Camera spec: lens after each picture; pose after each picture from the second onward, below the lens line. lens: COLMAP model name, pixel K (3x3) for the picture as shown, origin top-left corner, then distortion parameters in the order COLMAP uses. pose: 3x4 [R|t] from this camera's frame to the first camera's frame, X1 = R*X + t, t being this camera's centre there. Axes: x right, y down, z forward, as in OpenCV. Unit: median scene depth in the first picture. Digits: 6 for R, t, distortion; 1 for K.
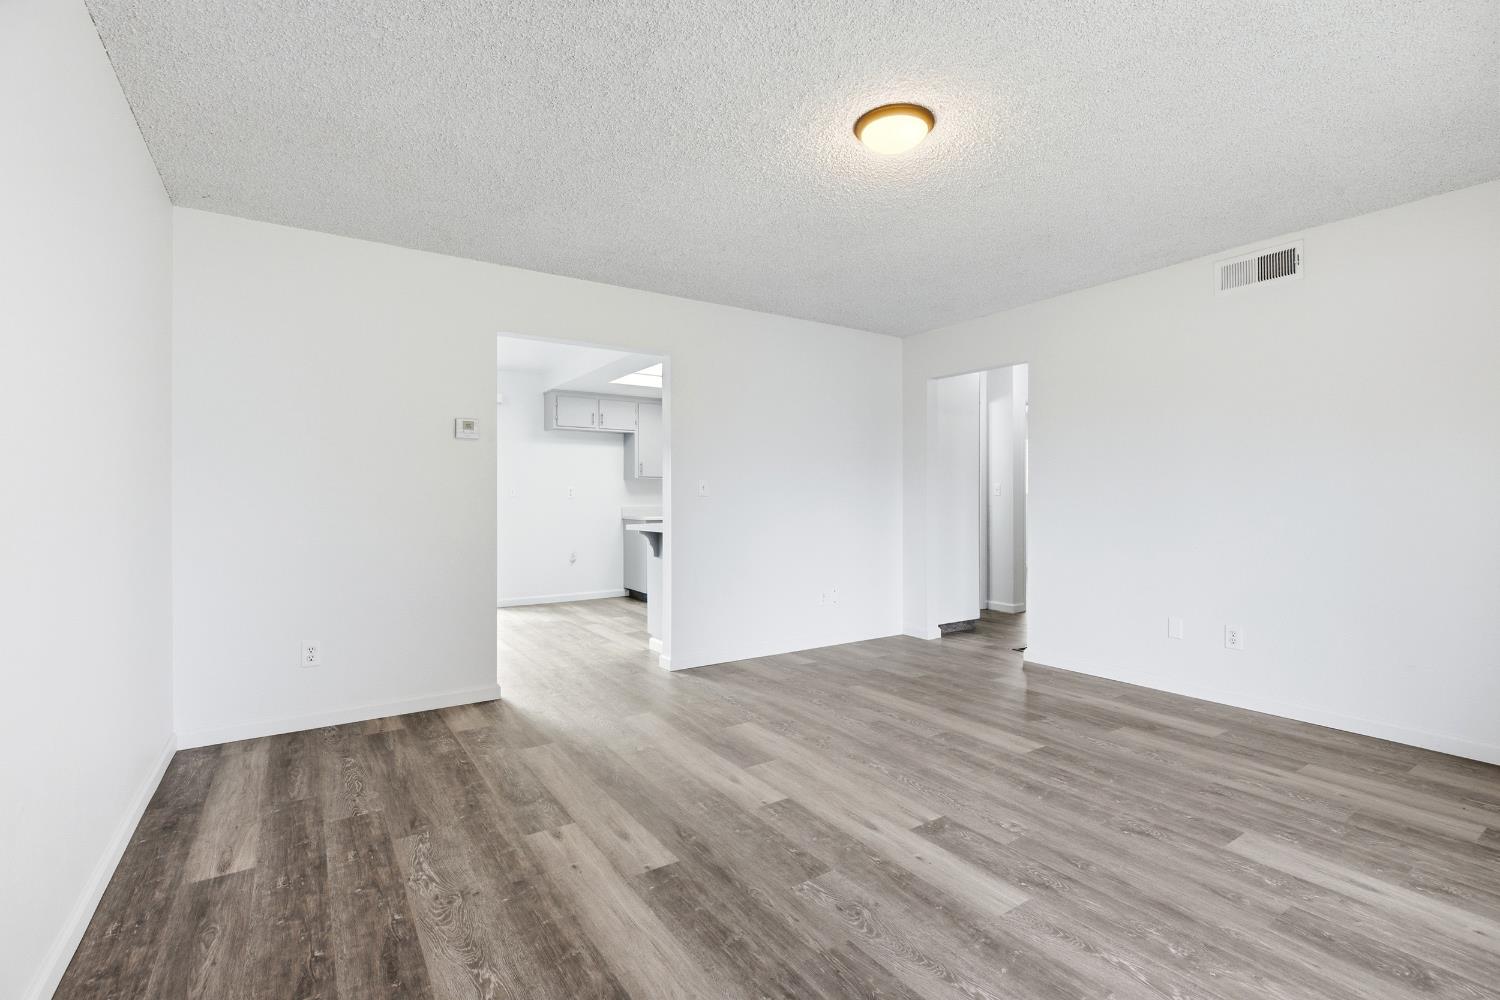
lens RADIAL K [[687.0, 0, 749.5], [0, 687.0, 498.6], [0, 0, 1]] dist [-0.004055, -0.001118]
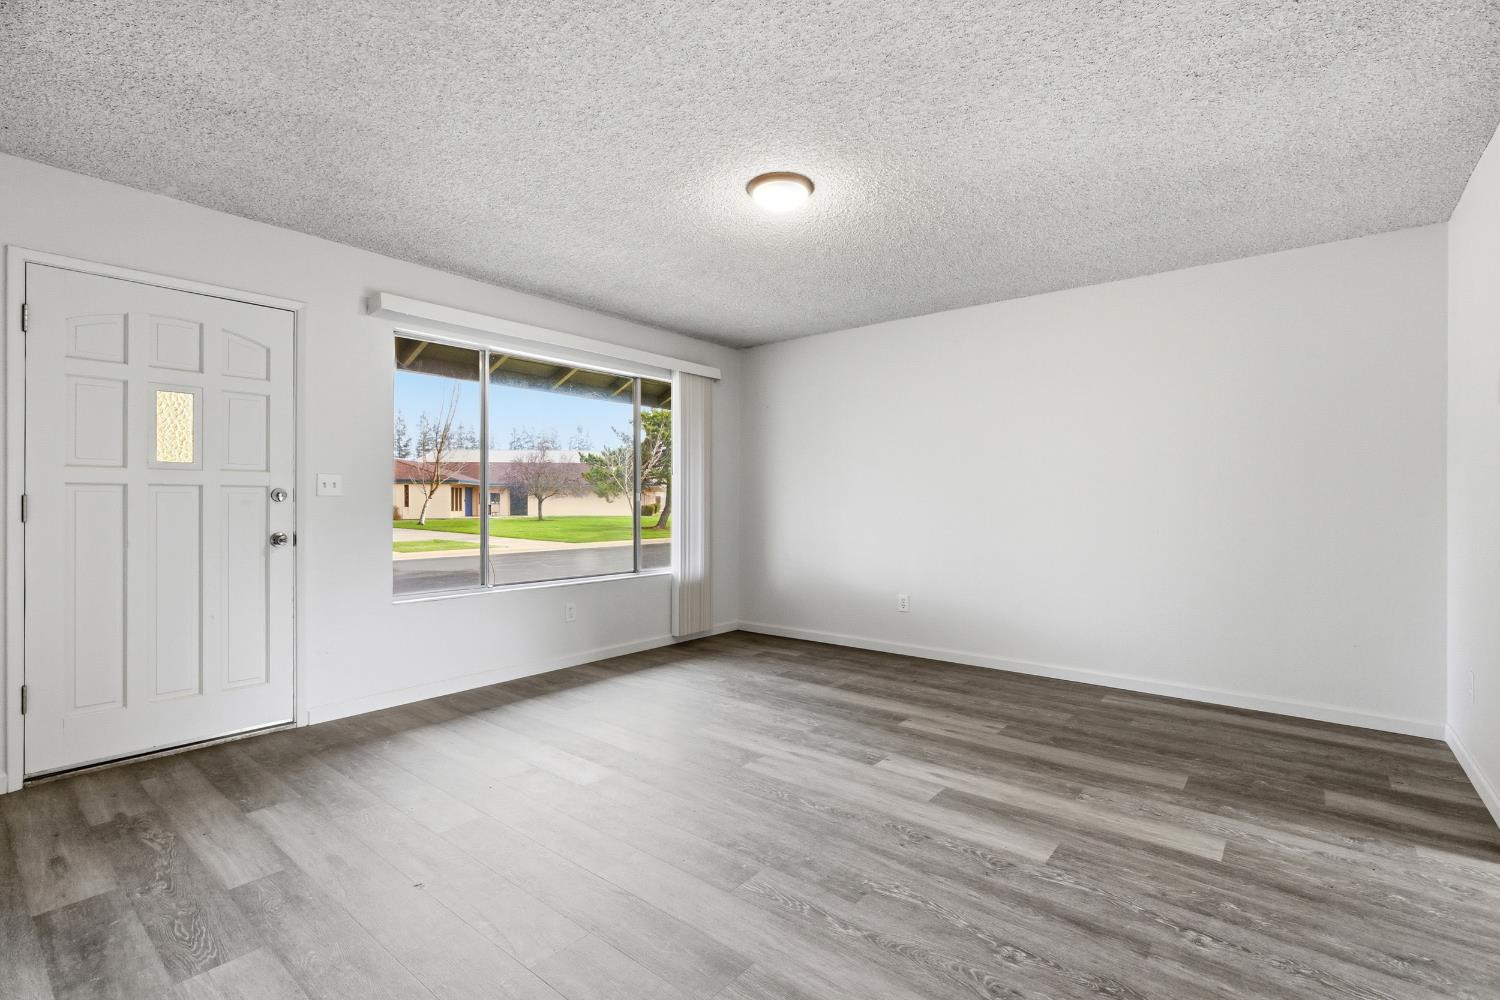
lens RADIAL K [[687.0, 0, 748.4], [0, 687.0, 501.2], [0, 0, 1]] dist [-0.004055, -0.001118]
pose [[-0.956777, 0.001053, -0.290822, 0.594243], [0.000594, 0.999998, 0.001668, -0.001635], [0.290823, 0.001423, -0.956776, 2.064635]]
